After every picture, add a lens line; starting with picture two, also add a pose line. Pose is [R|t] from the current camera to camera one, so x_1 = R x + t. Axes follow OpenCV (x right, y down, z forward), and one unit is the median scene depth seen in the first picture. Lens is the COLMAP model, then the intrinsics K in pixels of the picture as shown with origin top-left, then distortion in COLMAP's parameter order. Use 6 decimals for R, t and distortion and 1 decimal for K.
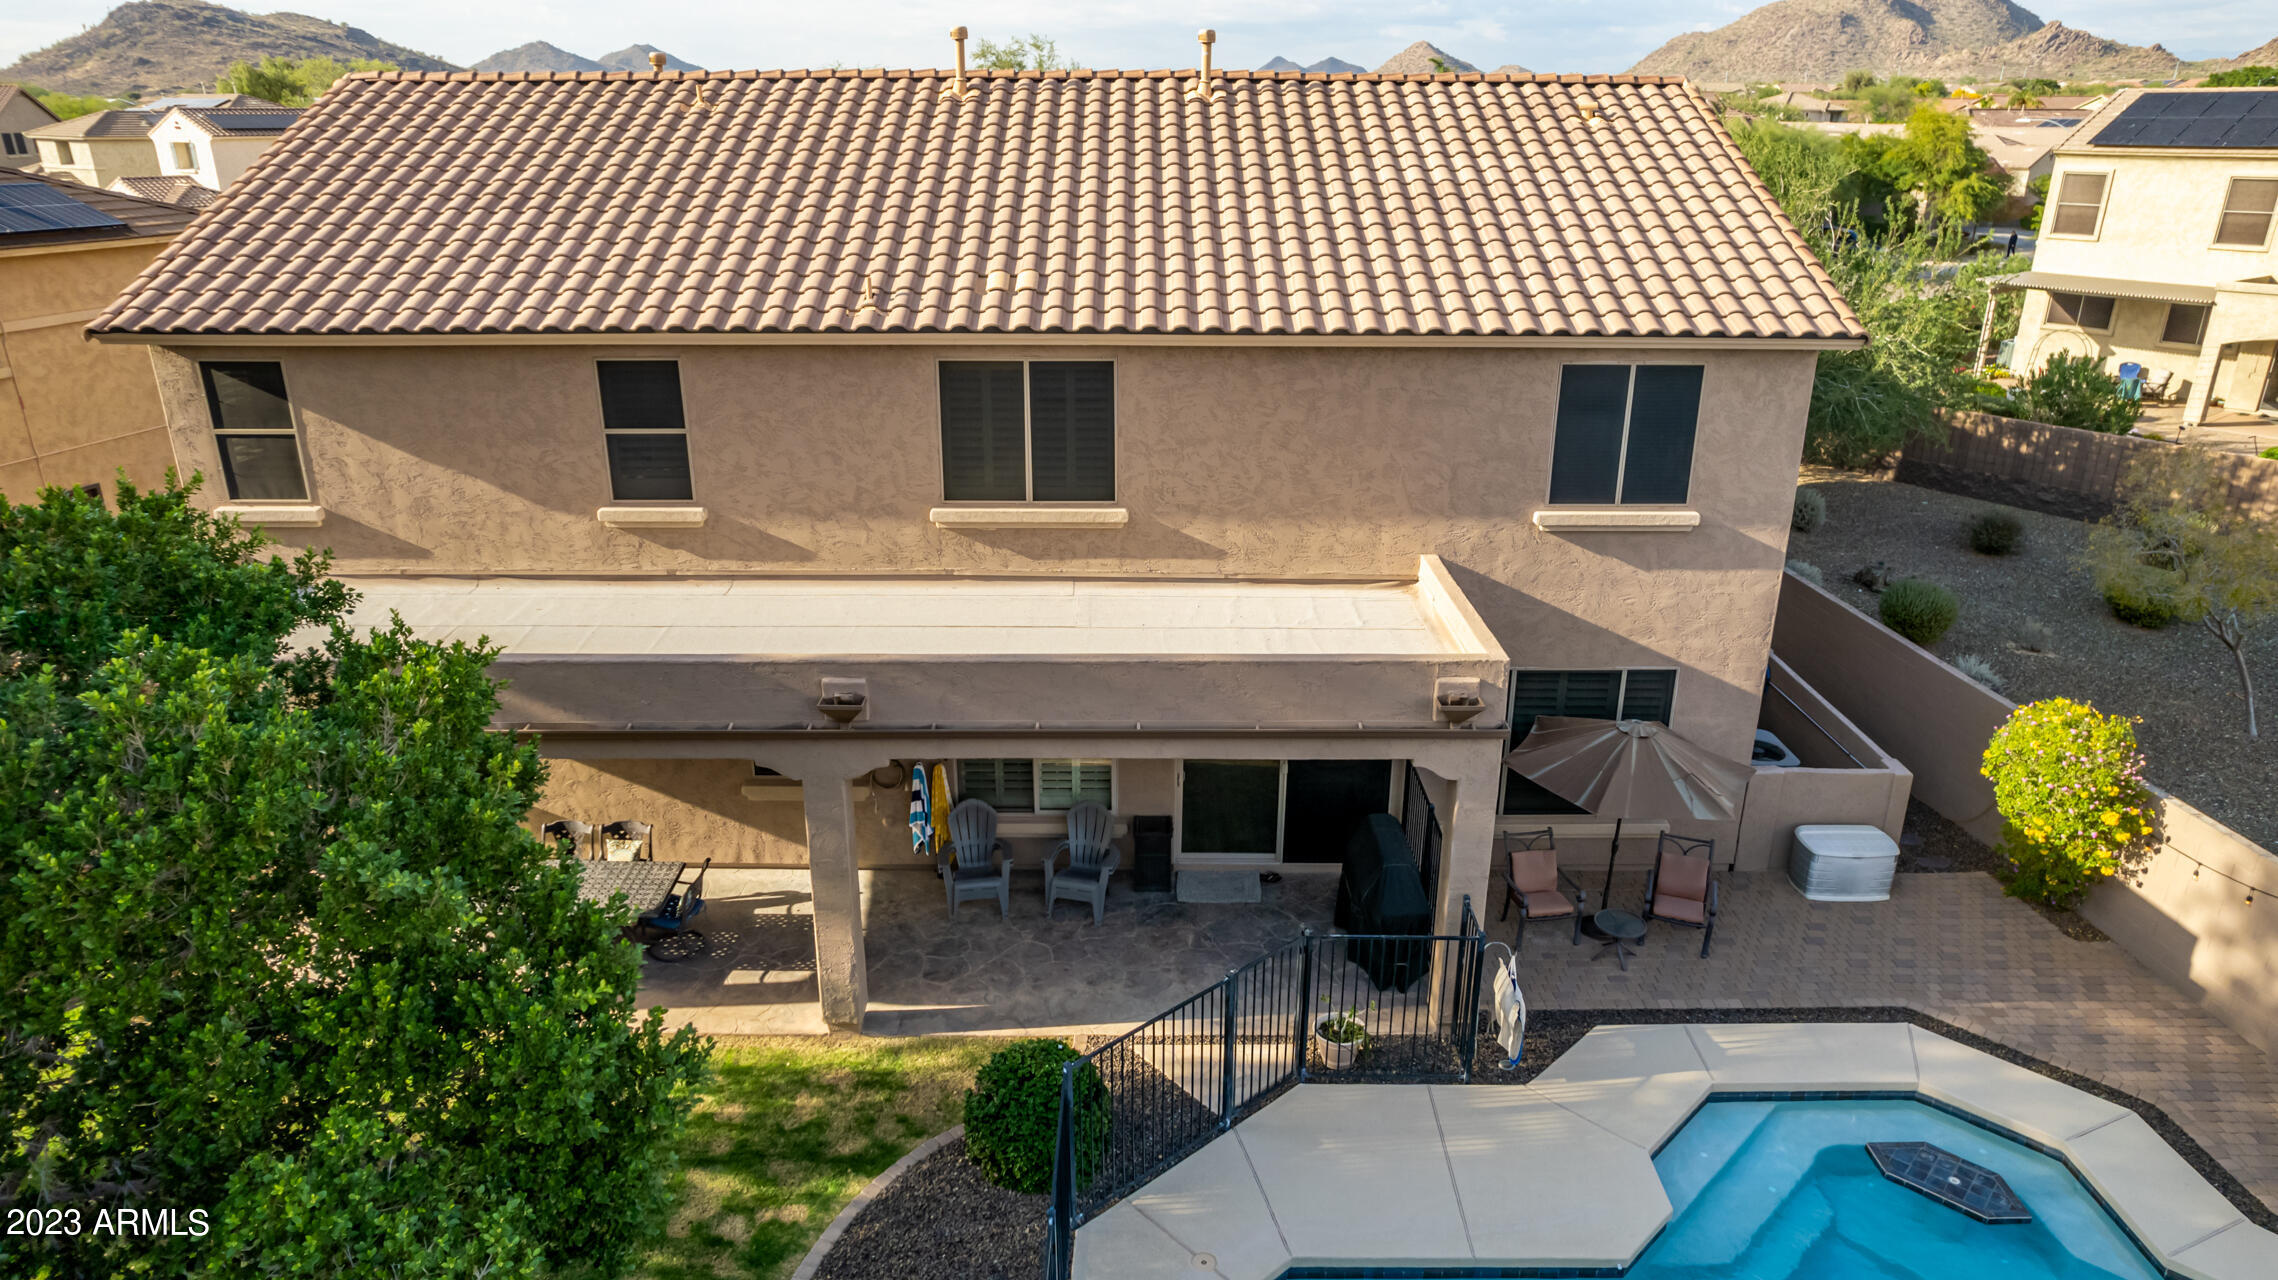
lens RADIAL K [[1449.4, 0, 1141.0], [0, 1449.4, 648.9], [0, 0, 1]] dist [-0.078975, 0.063696]
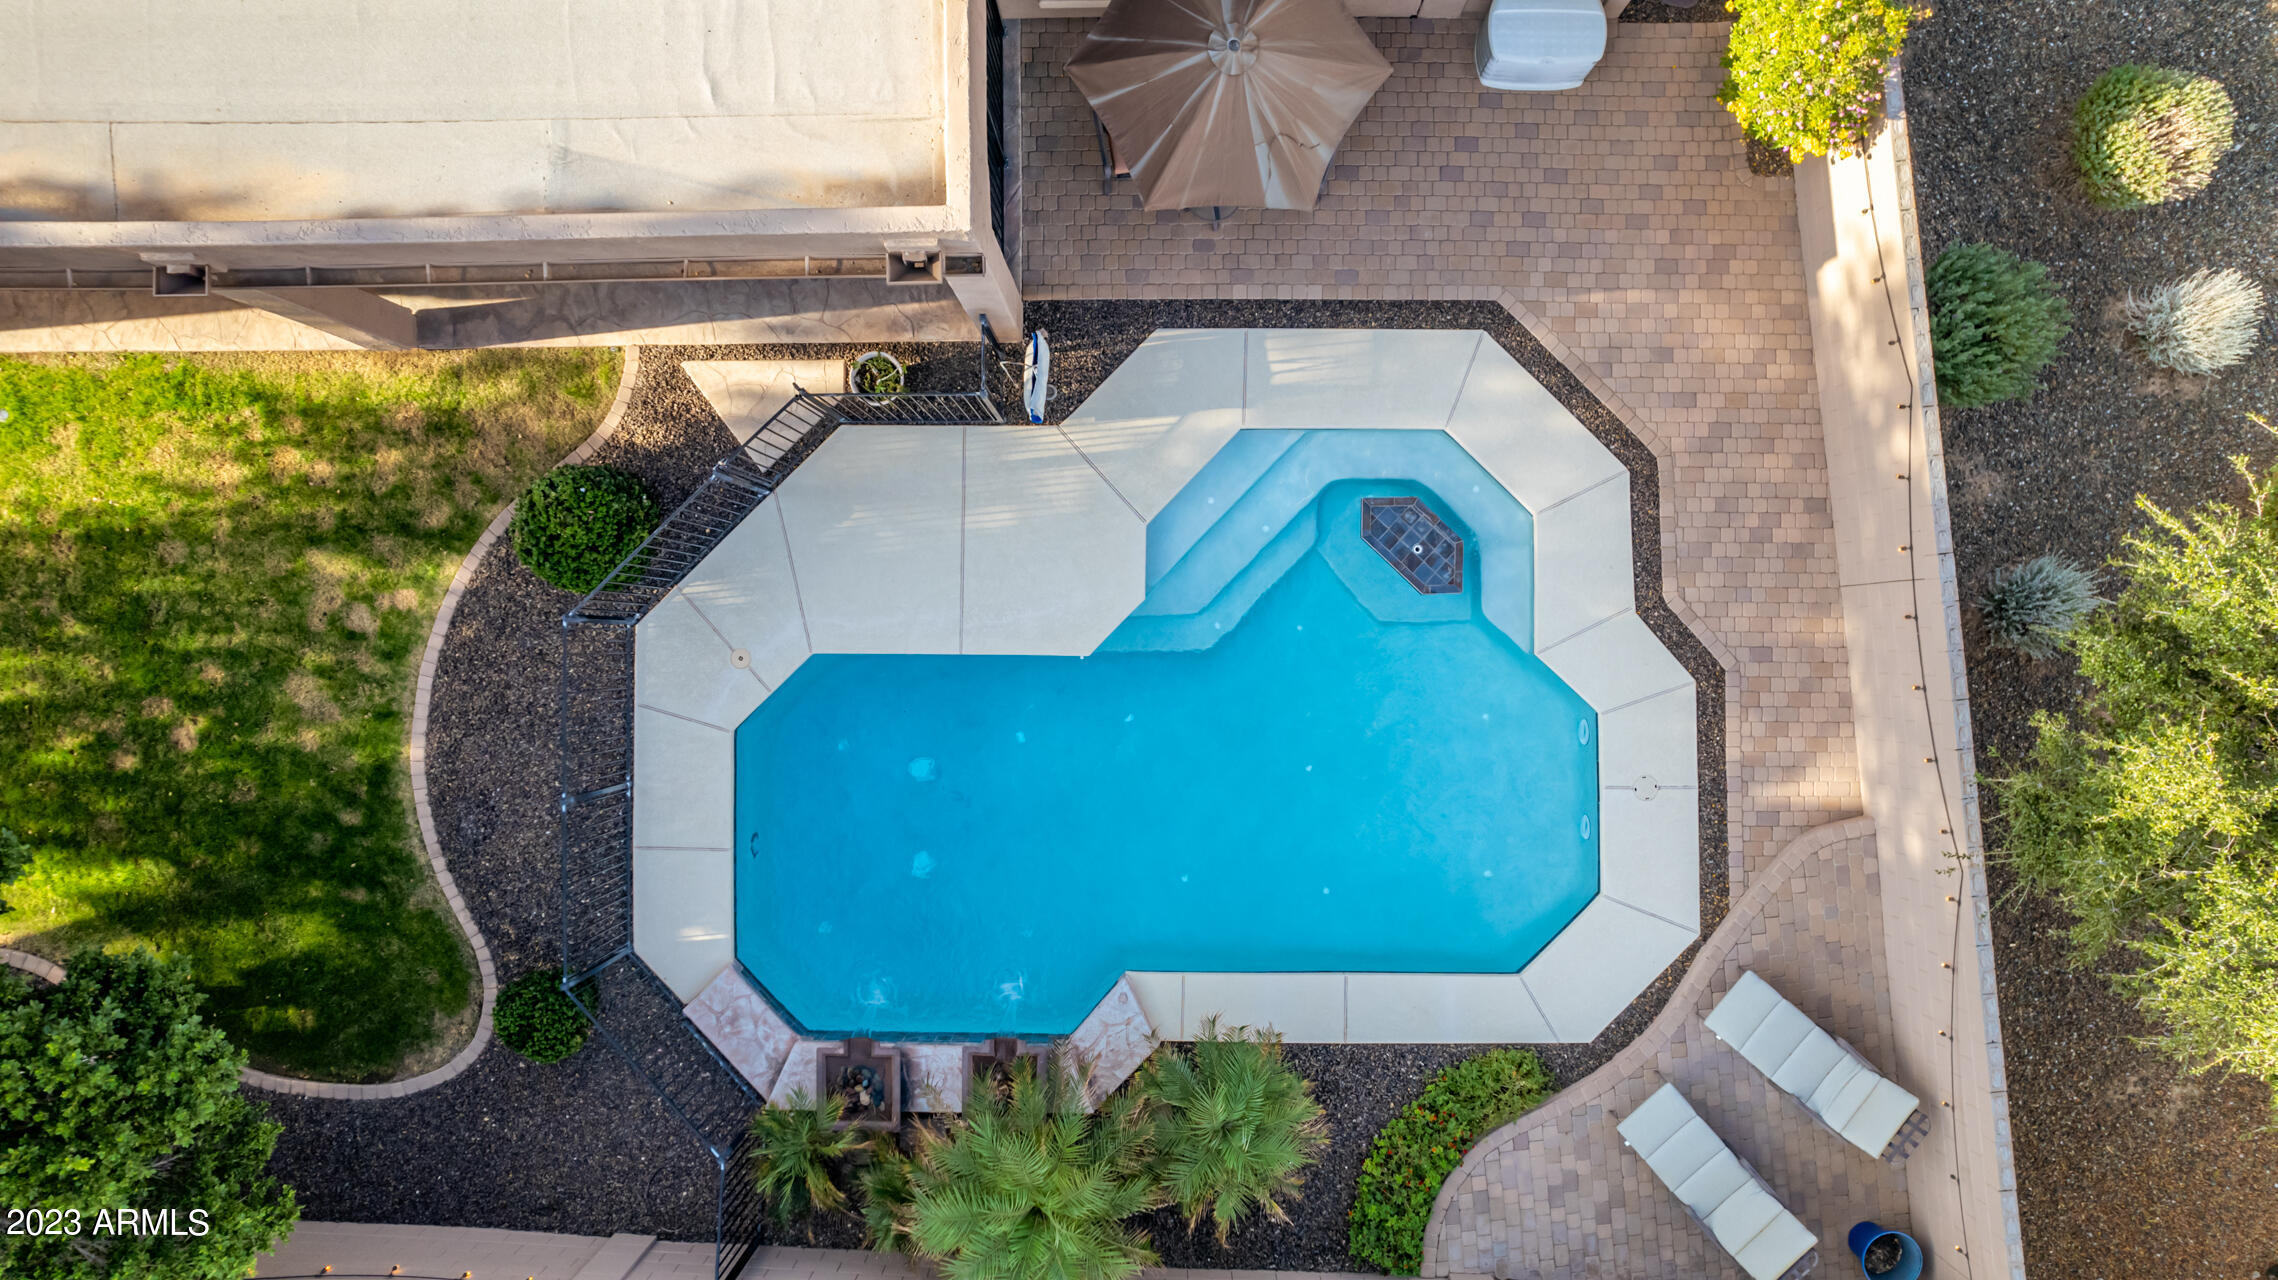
lens RADIAL K [[1458.8, 0, 1143.6], [0, 1458.8, 649.6], [0, 0, 1]] dist [-0.069951, 0.053138]
pose [[0.999824, -0.000229, -0.018764, 0.319049], [0.017626, 0.354582, 0.934859, -0.566298], [0.006440, -0.935025, 0.354524, 0.436487]]
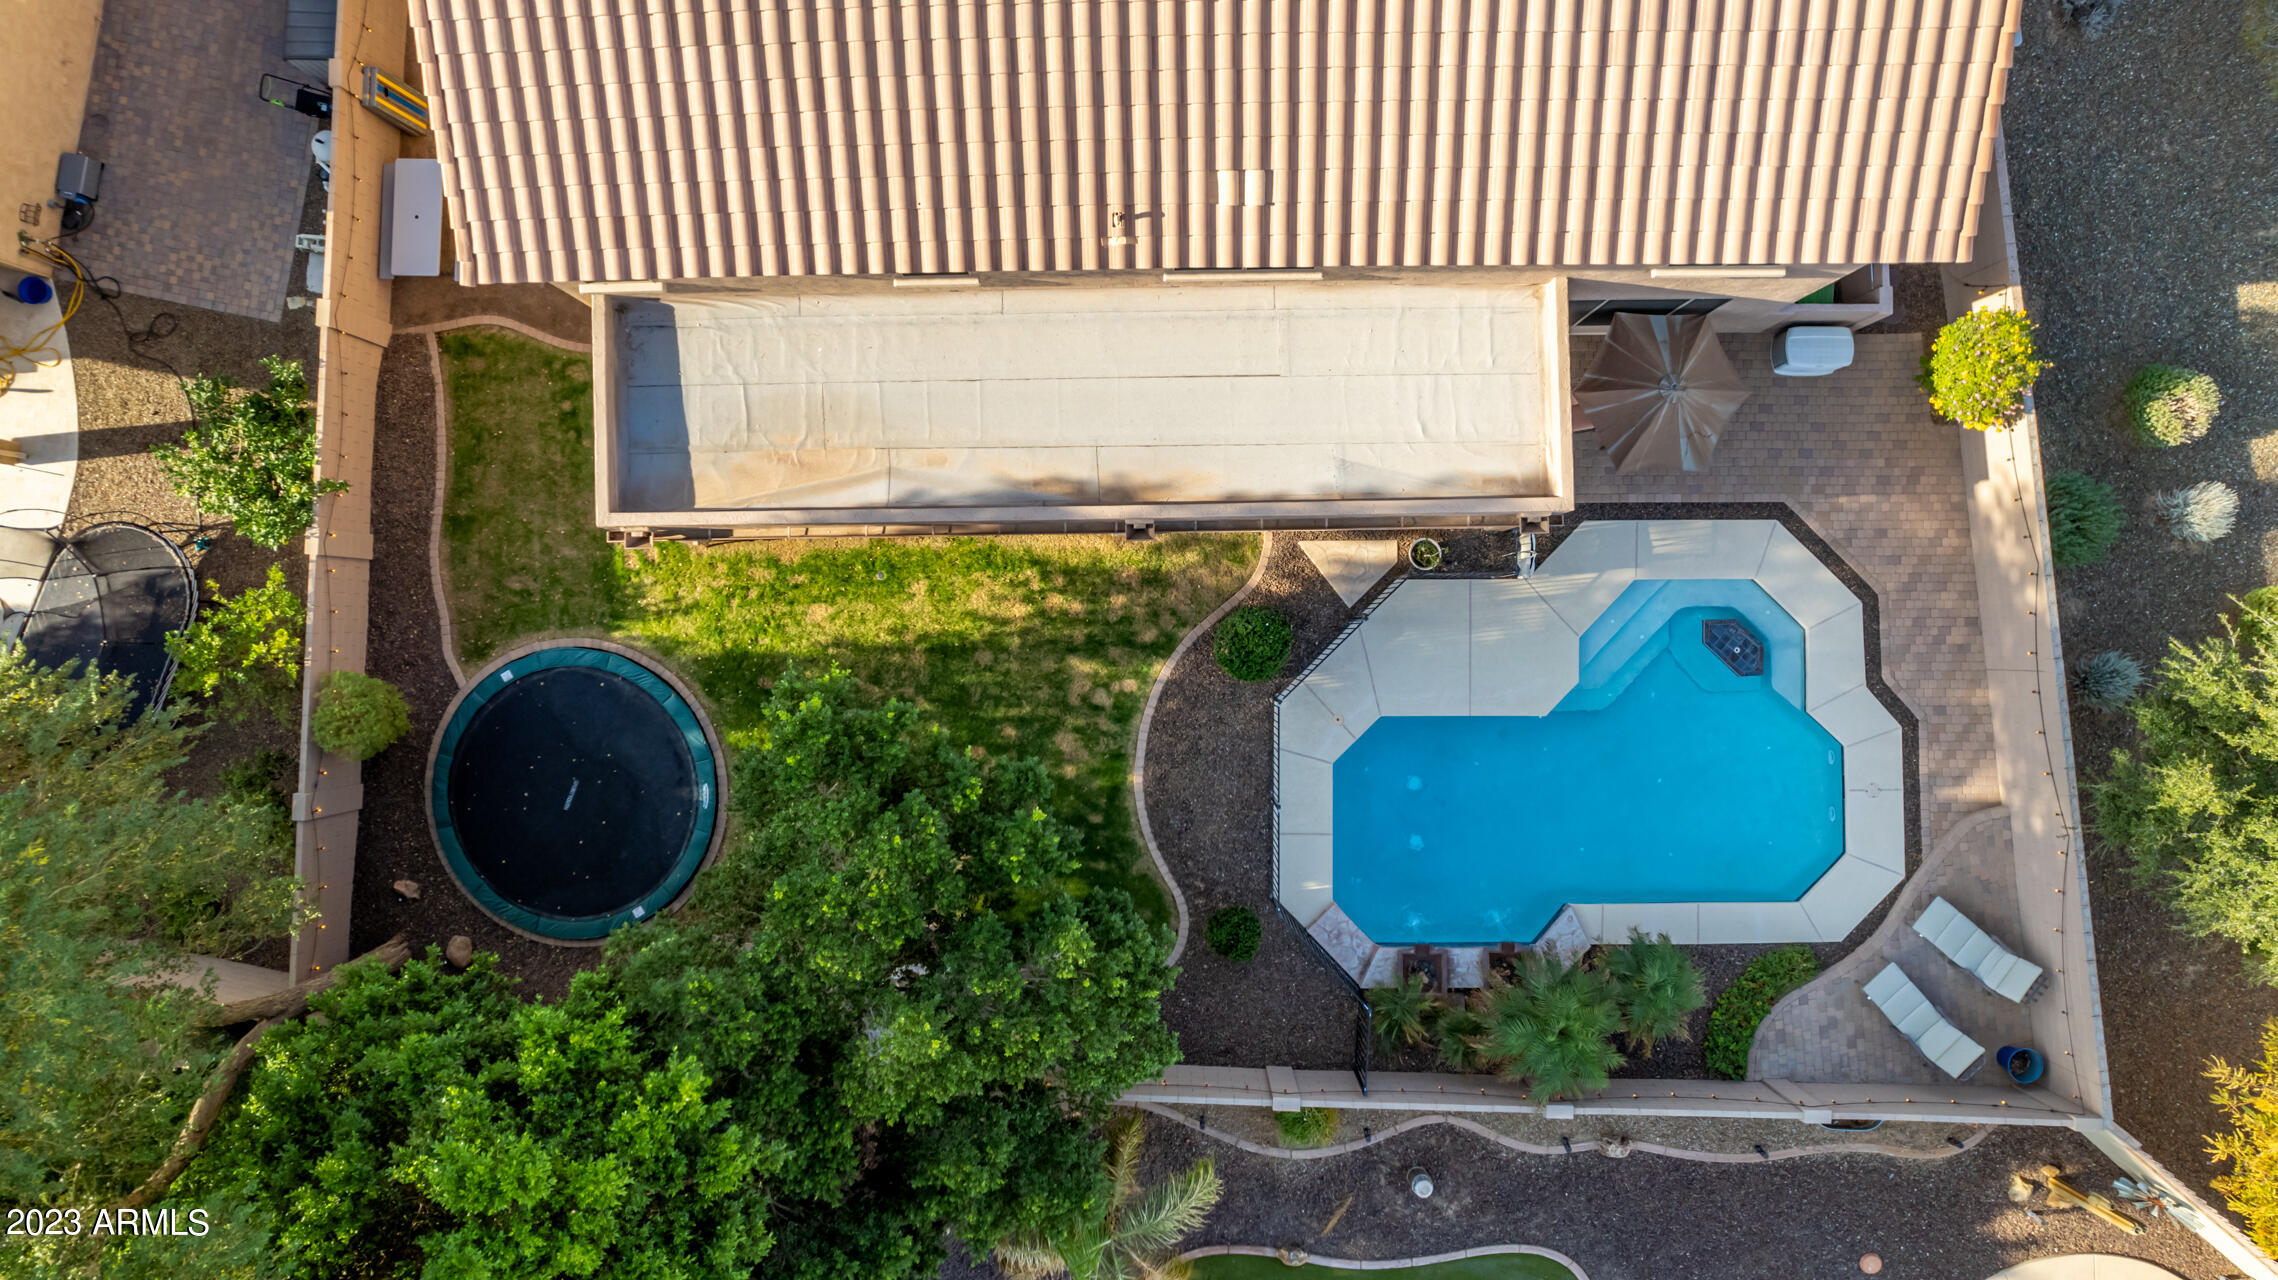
lens RADIAL K [[1449.4, 0, 1141.0], [0, 1449.4, 648.9], [0, 0, 1]] dist [-0.078975, 0.063696]
pose [[0.999685, -0.010047, -0.022992, -0.146278], [0.025056, 0.350755, 0.936132, -1.200382], [-0.001340, -0.936413, 0.350896, 0.282605]]
